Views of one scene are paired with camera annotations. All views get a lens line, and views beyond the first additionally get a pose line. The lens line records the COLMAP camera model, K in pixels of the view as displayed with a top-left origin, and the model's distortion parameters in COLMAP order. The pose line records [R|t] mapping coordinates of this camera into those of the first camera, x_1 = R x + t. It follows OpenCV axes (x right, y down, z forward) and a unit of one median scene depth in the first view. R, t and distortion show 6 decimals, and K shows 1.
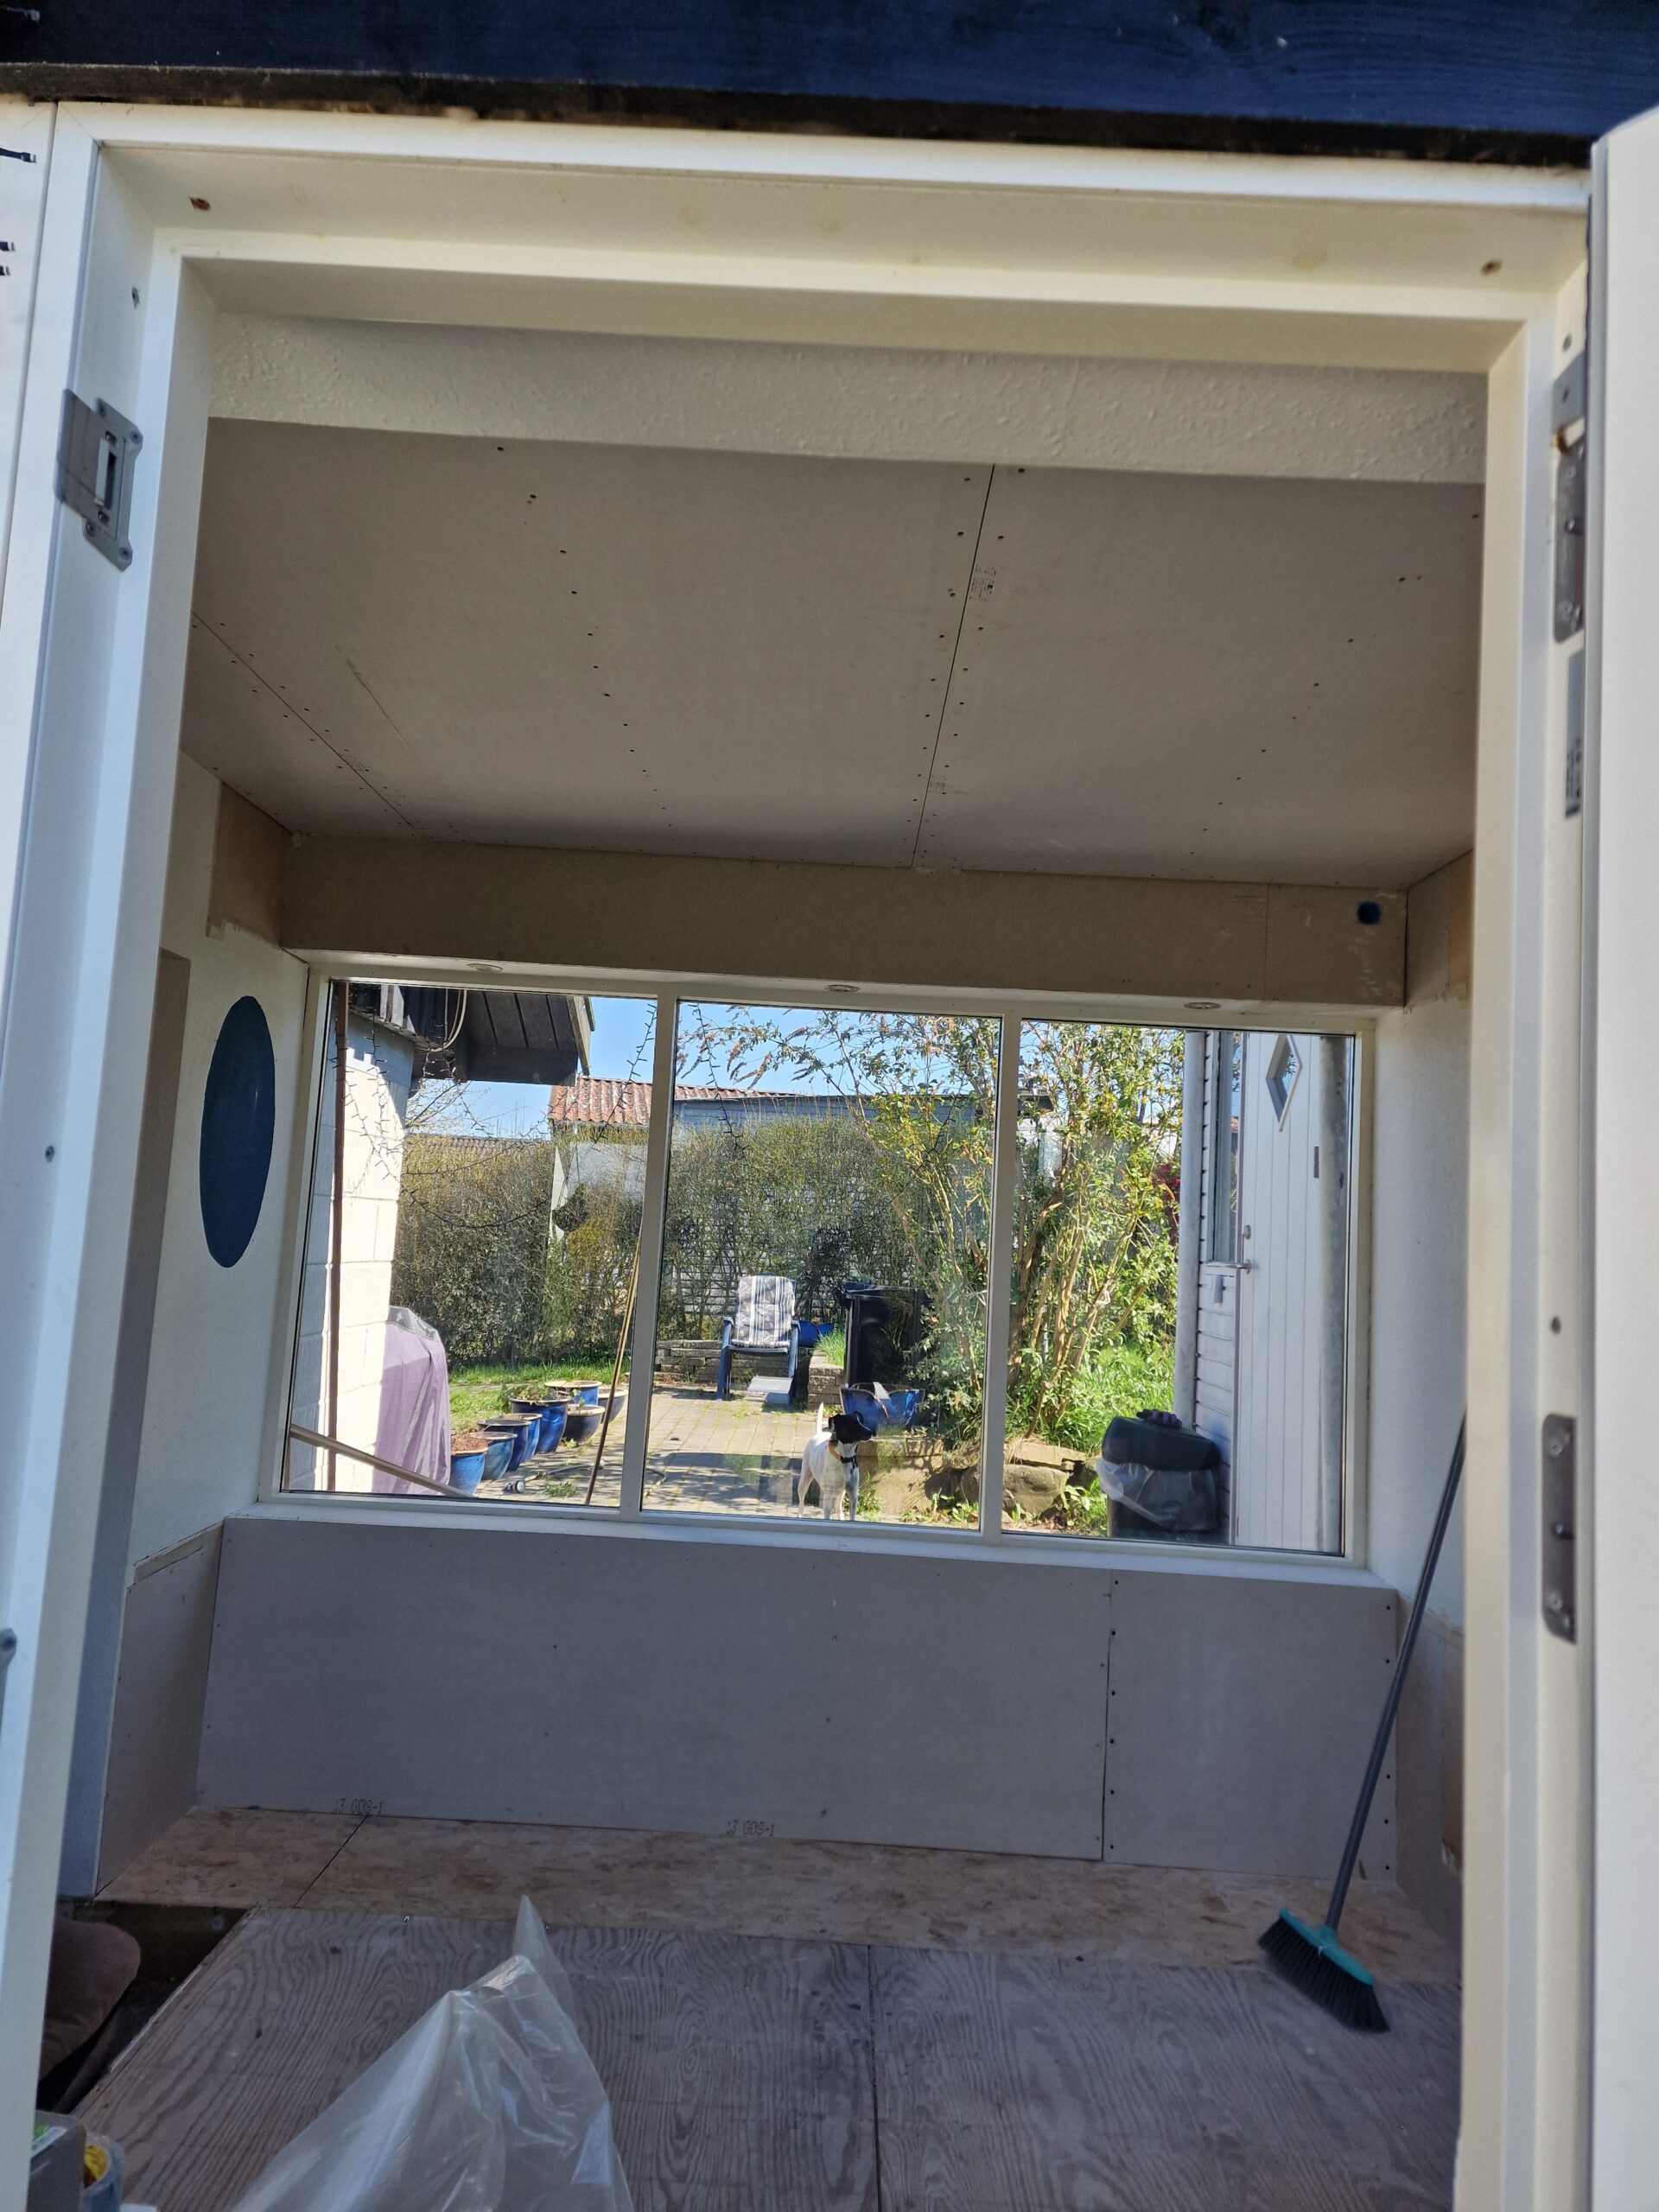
lens RADIAL K [[1463.0, 0, 825.6], [0, 1463.0, 1095.3], [0, 0, 1]] dist [0.078152, -0.080932]
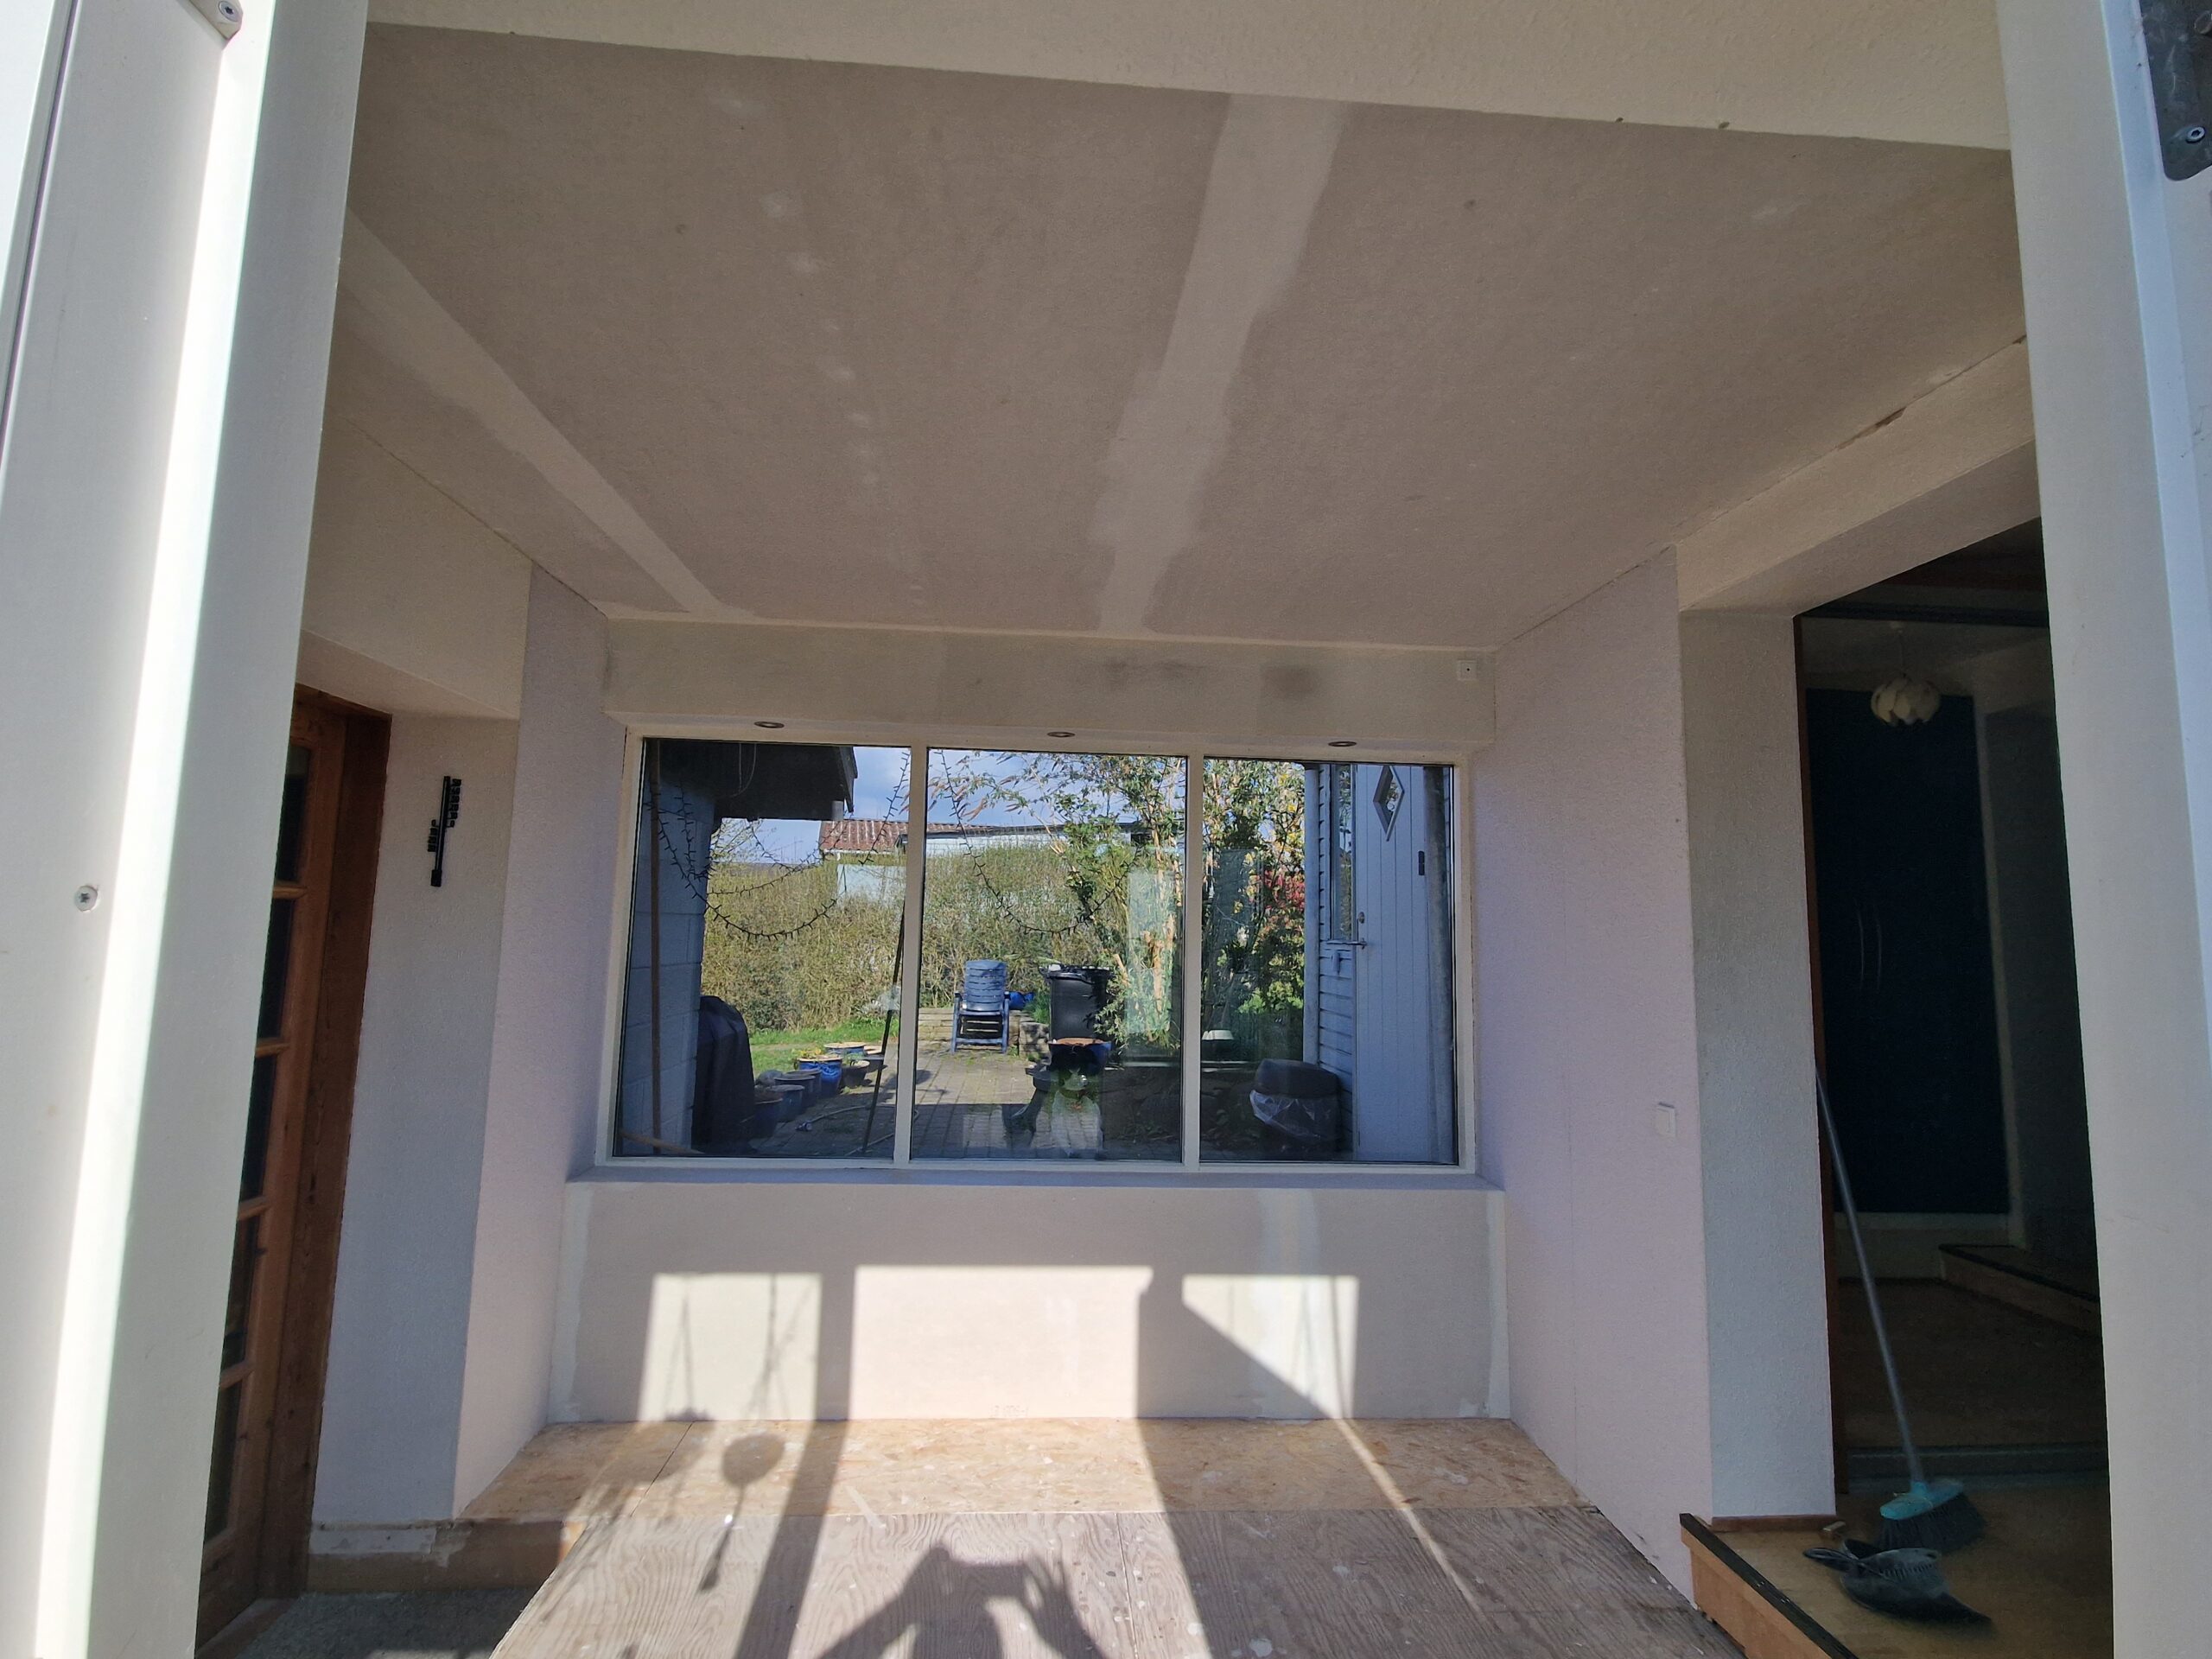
lens RADIAL K [[1031.3, 0, 1095.2], [0, 1031.3, 823.3], [0, 0, 1]] dist [-0.001184, -0.000895]
pose [[0.996775, -0.026557, 0.075722, -0.036969], [0.026801, 0.999638, -0.002209, 0.006067], [-0.075636, 0.004232, 0.997126, 0.154803]]
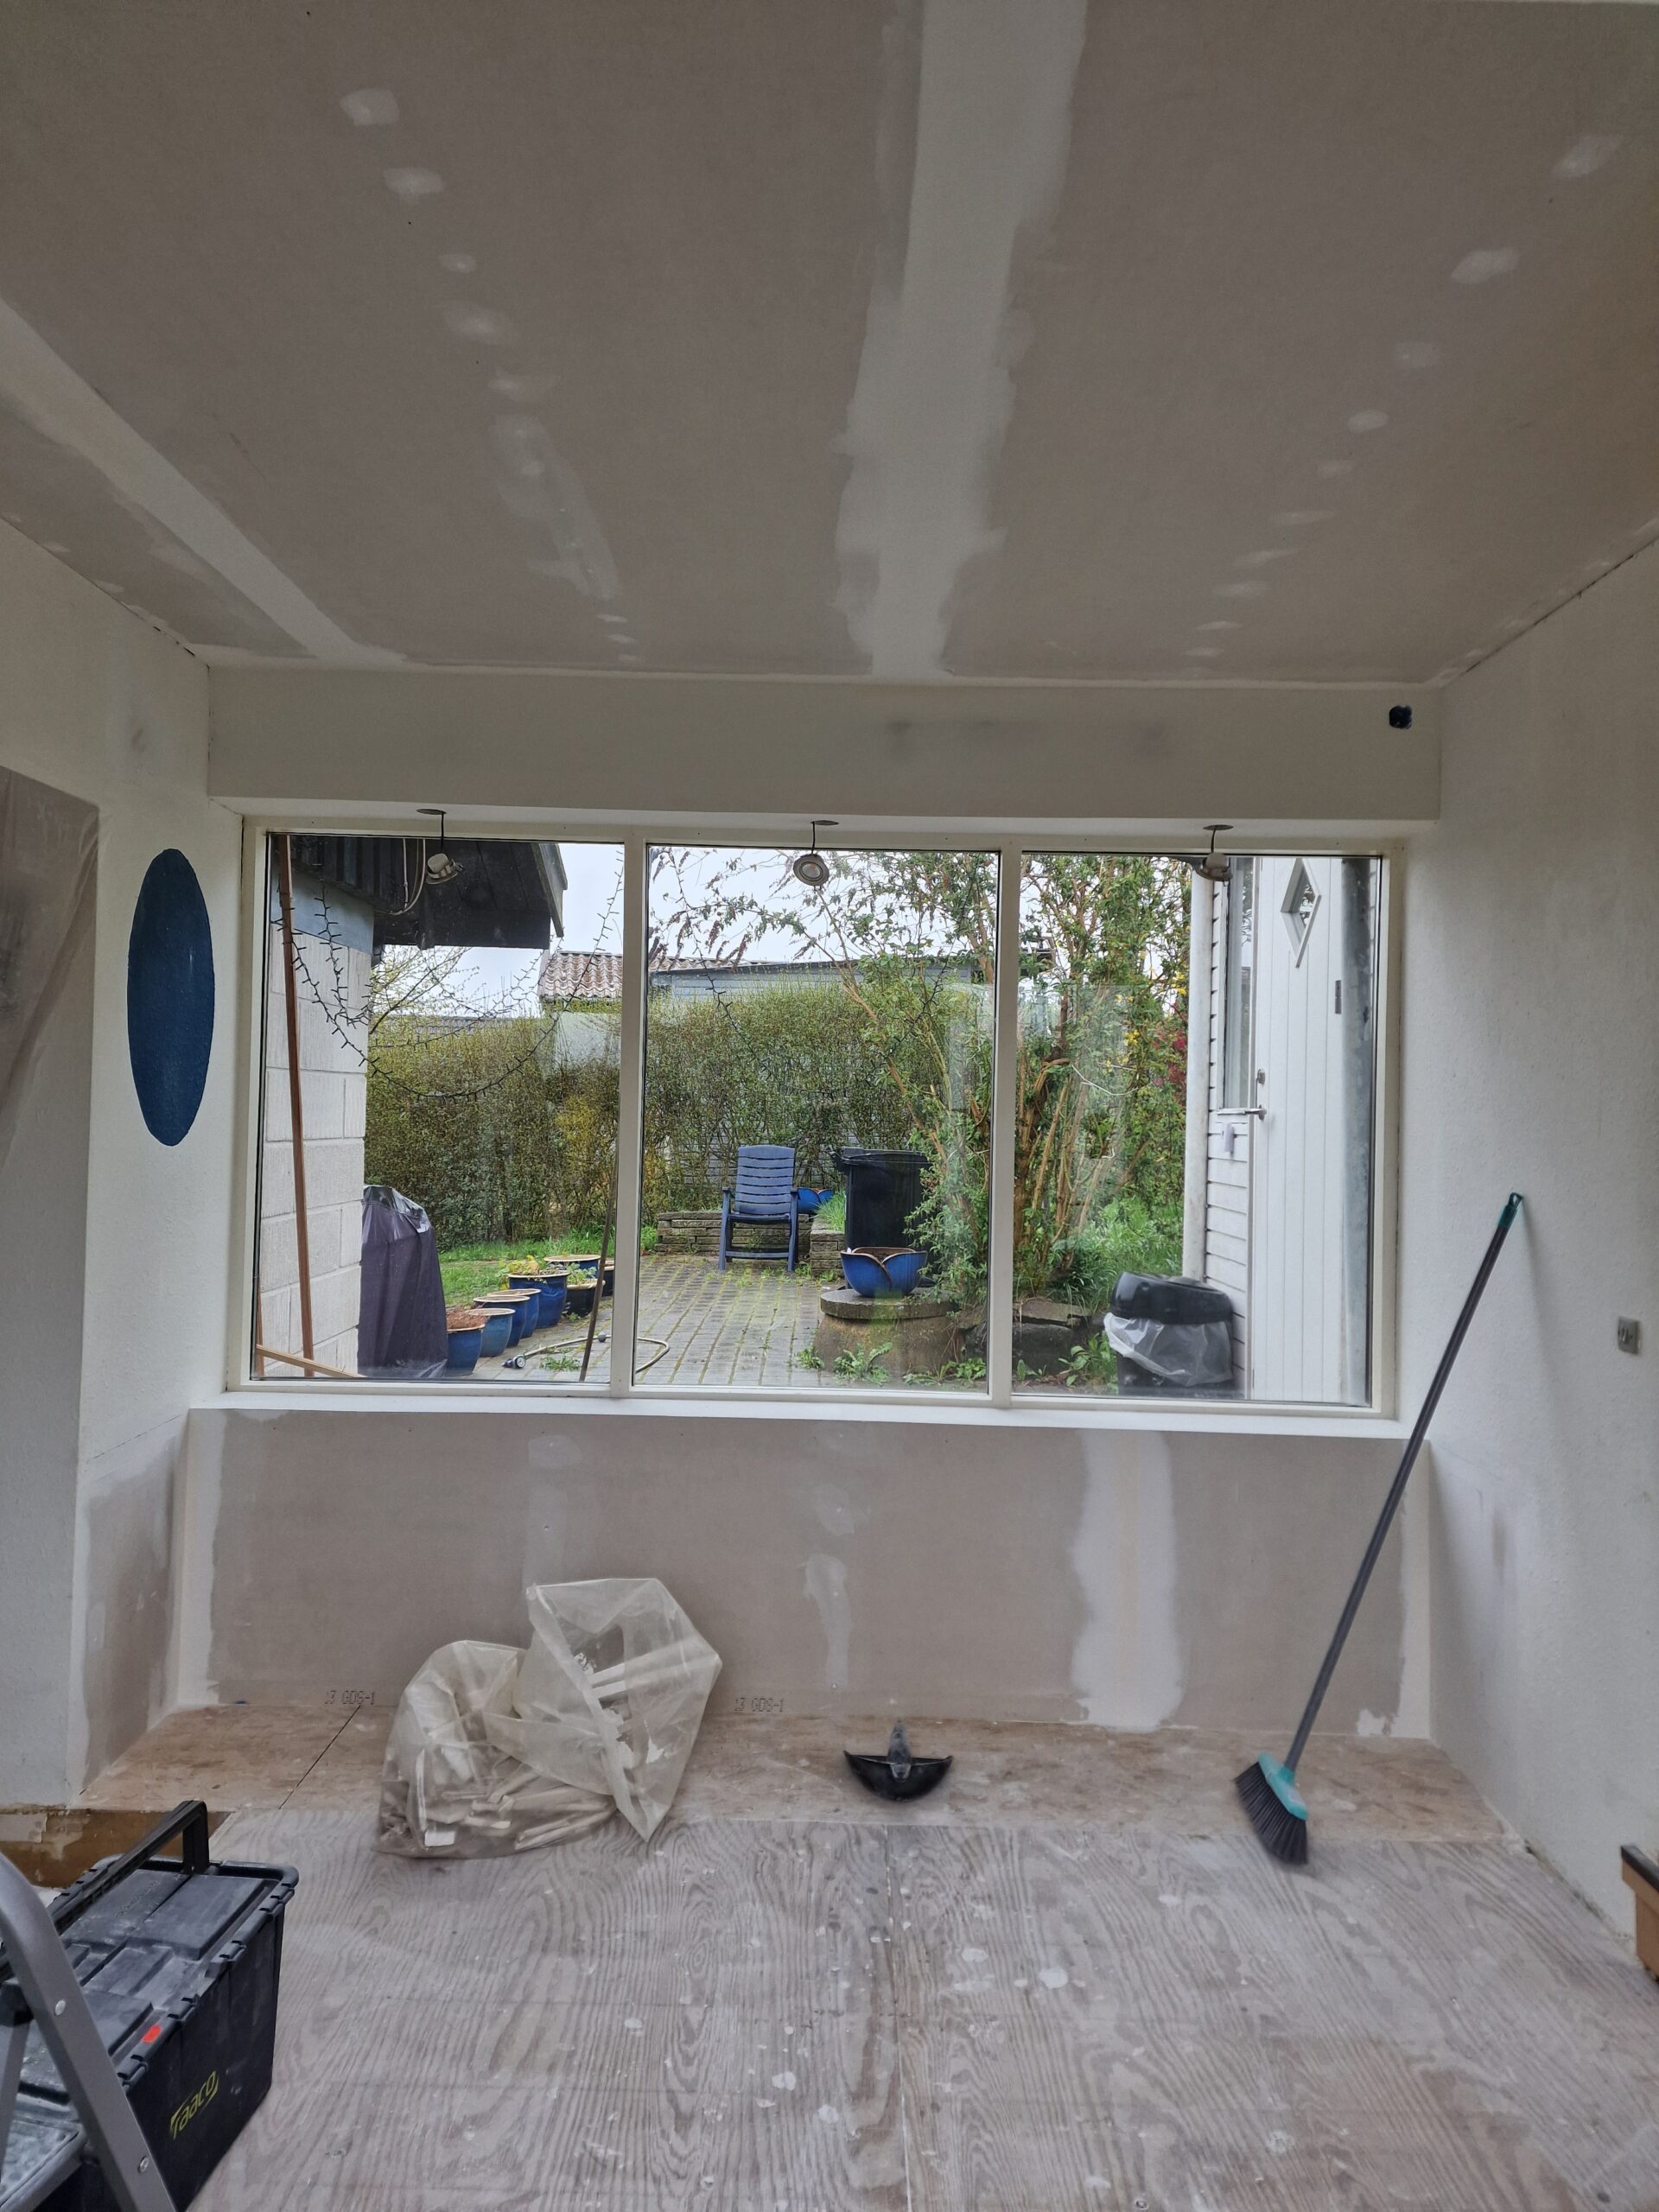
lens RADIAL K [[1463.0, 0, 825.6], [0, 1463.0, 1095.3], [0, 0, 1]] dist [0.078152, -0.080932]
pose [[0.999407, -0.034411, 0.001080, 0.006262], [0.034181, 0.995484, 0.088557, 0.019417], [-0.004122, -0.088467, 0.996071, 0.091675]]
